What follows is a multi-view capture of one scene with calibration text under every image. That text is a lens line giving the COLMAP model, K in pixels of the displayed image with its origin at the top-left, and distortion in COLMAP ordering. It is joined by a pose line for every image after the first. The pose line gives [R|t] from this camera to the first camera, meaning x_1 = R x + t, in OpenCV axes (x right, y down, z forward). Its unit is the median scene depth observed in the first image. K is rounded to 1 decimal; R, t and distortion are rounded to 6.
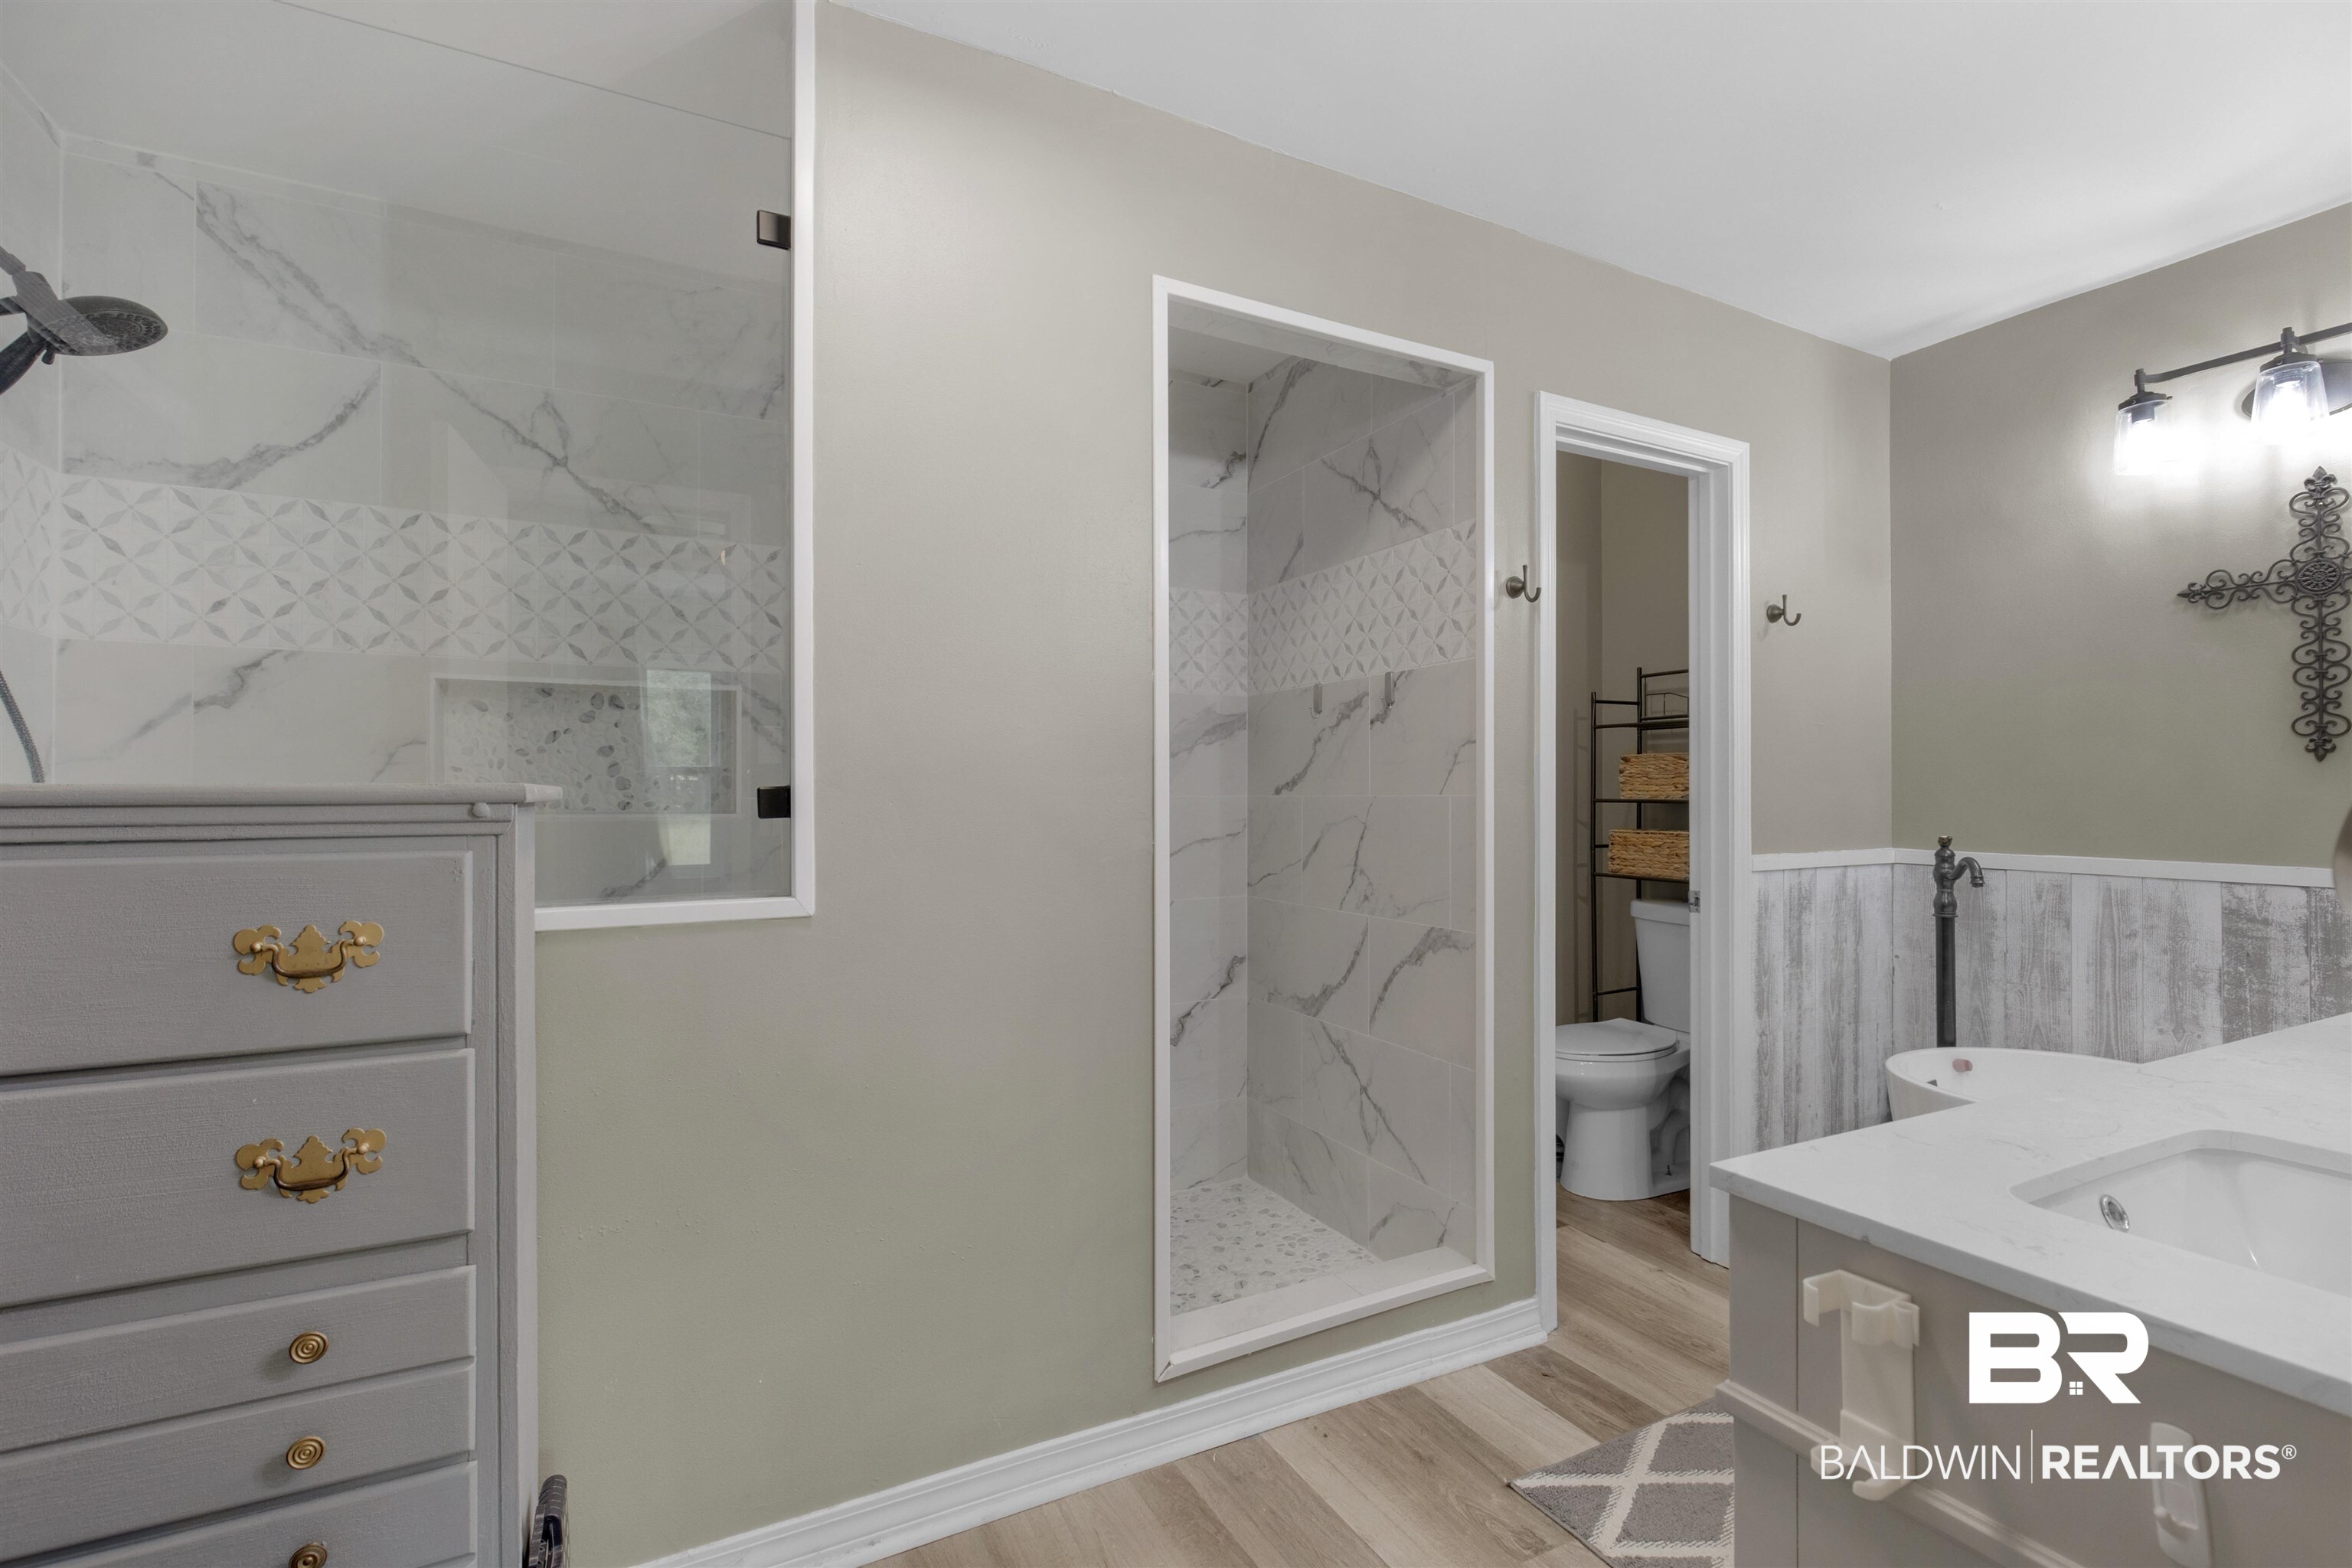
lens RADIAL K [[1075.4, 0, 1180.4], [0, 1075.4, 788.5], [0, 0, 1]] dist [0.001451, -0.000232]
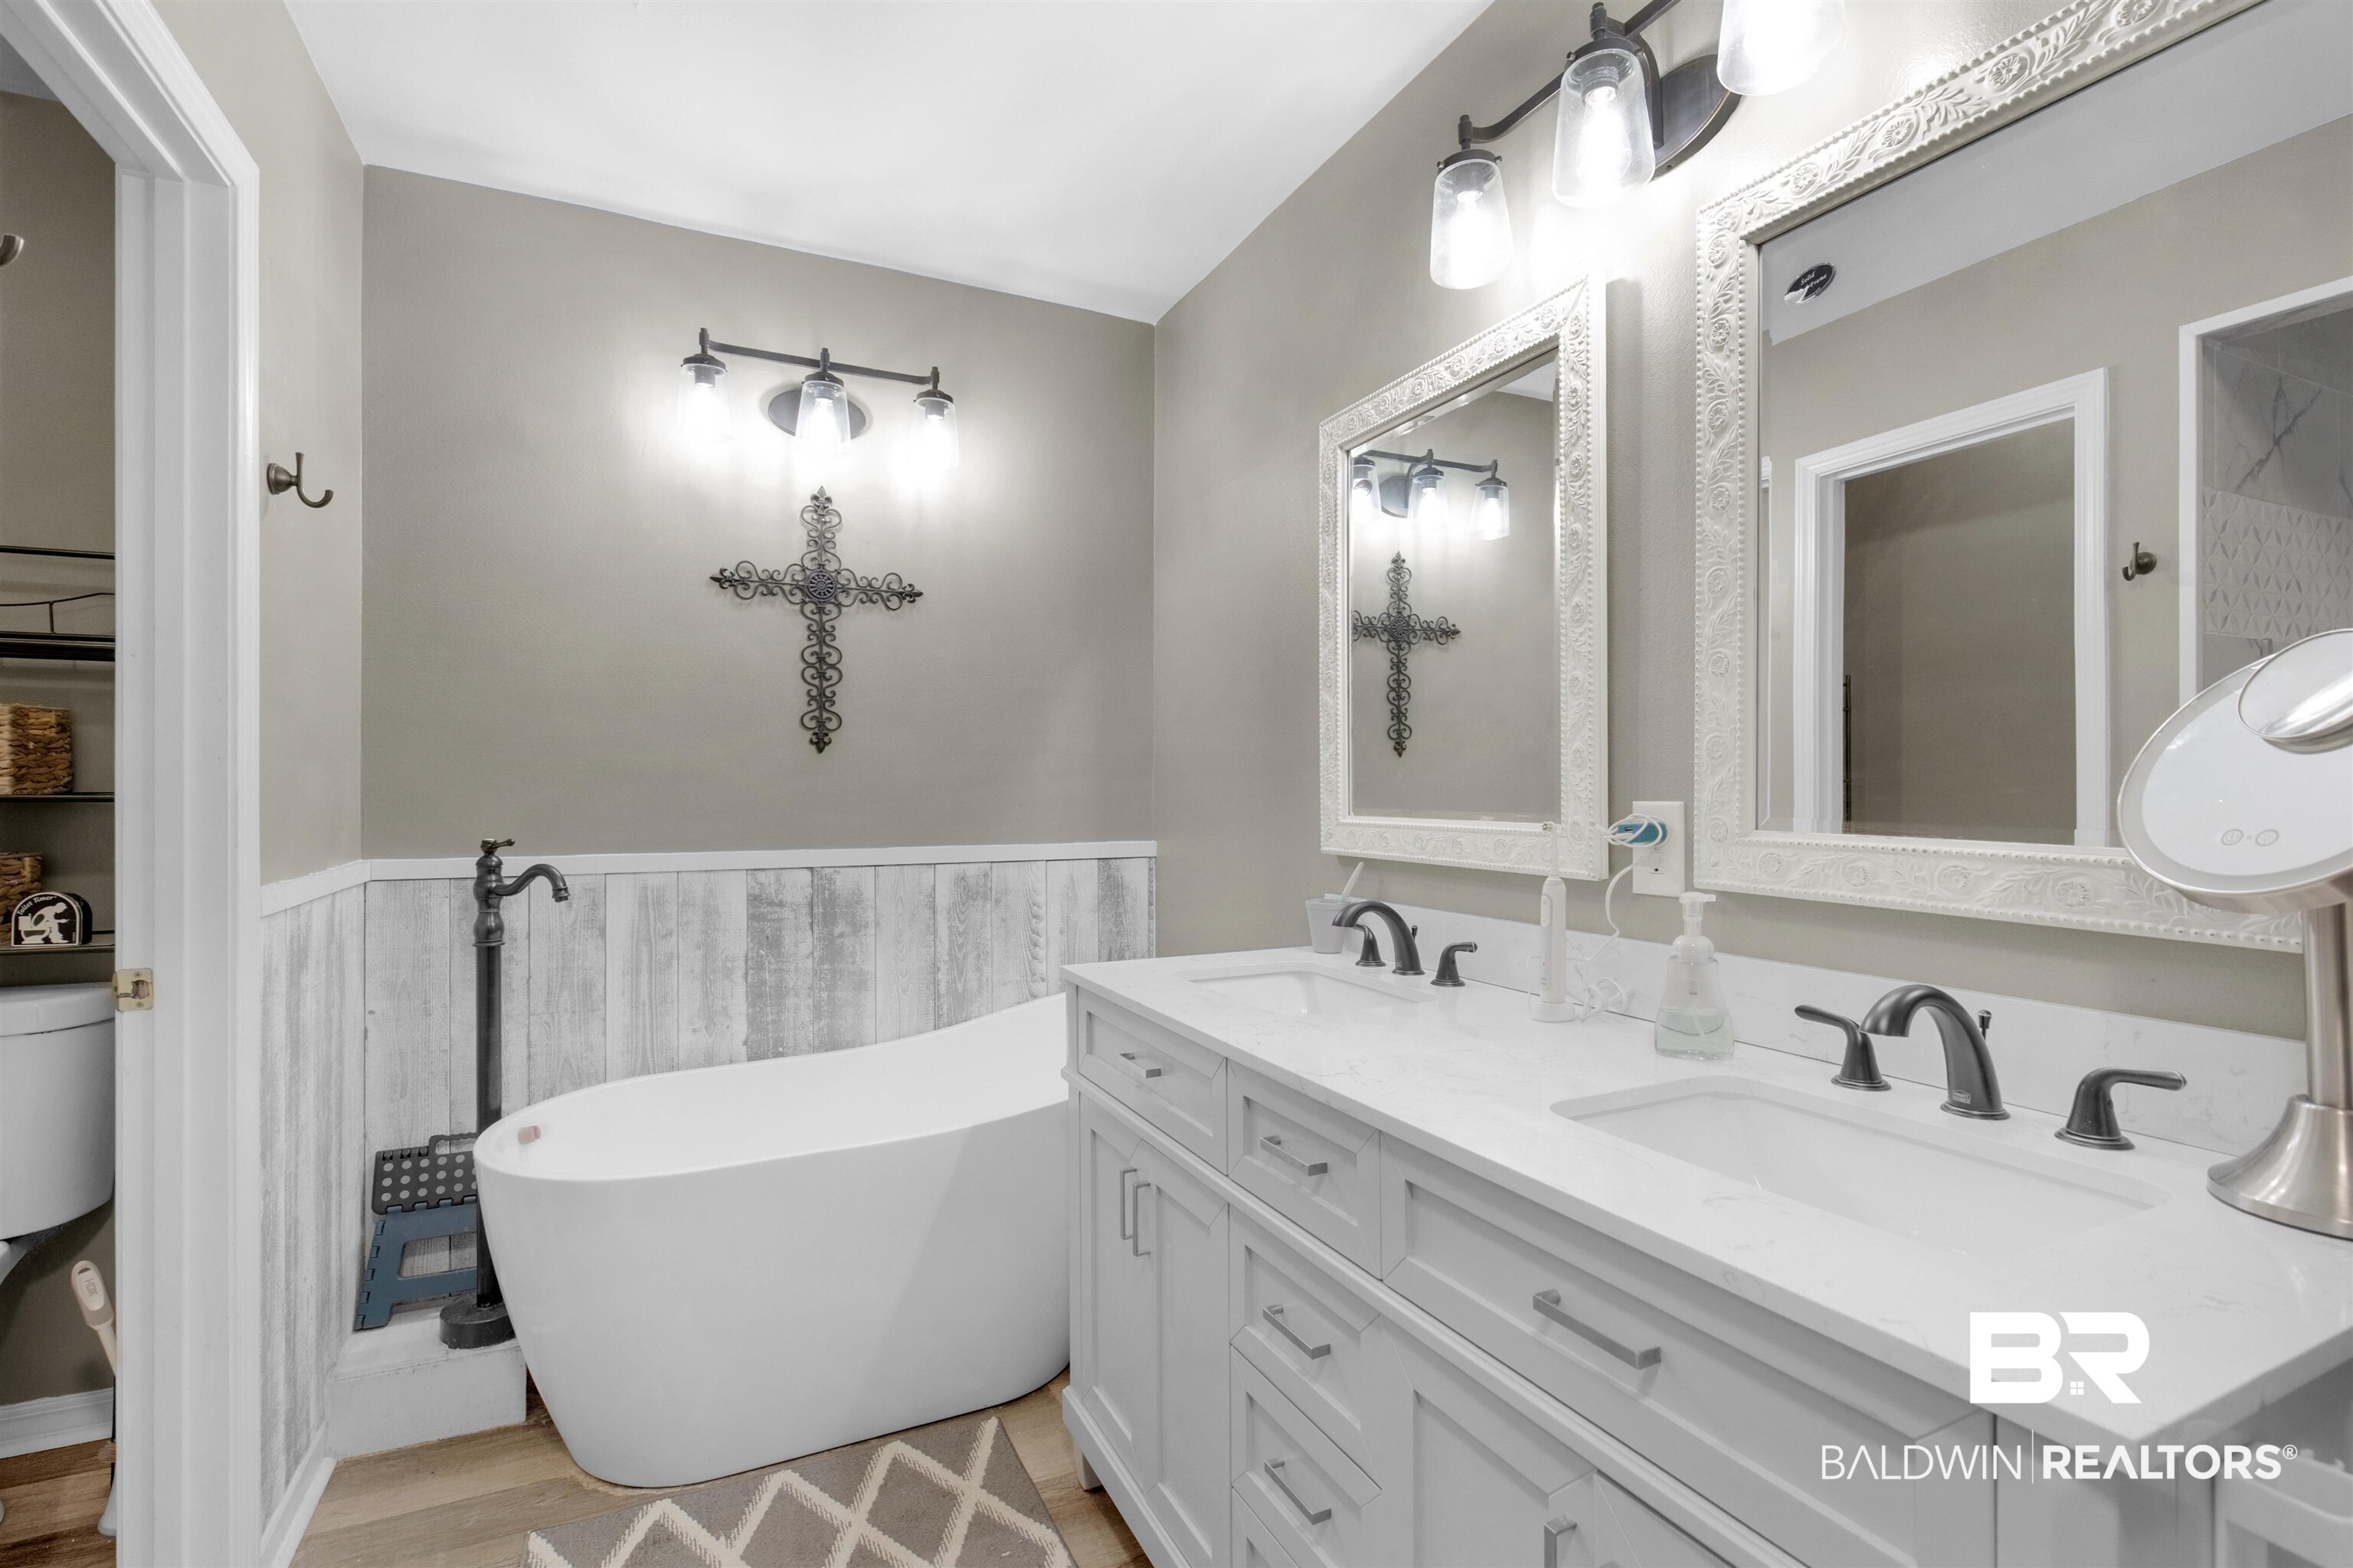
lens RADIAL K [[1075.9, 0, 1179.9], [0, 1075.9, 787.0], [0, 0, 1]] dist [0.001451, -0.000232]
pose [[0.026430, -0.003127, 0.999646, -0.034323], [-0.003426, 0.999989, 0.003219, 0.004509], [-0.999645, -0.003510, 0.026419, 0.561212]]
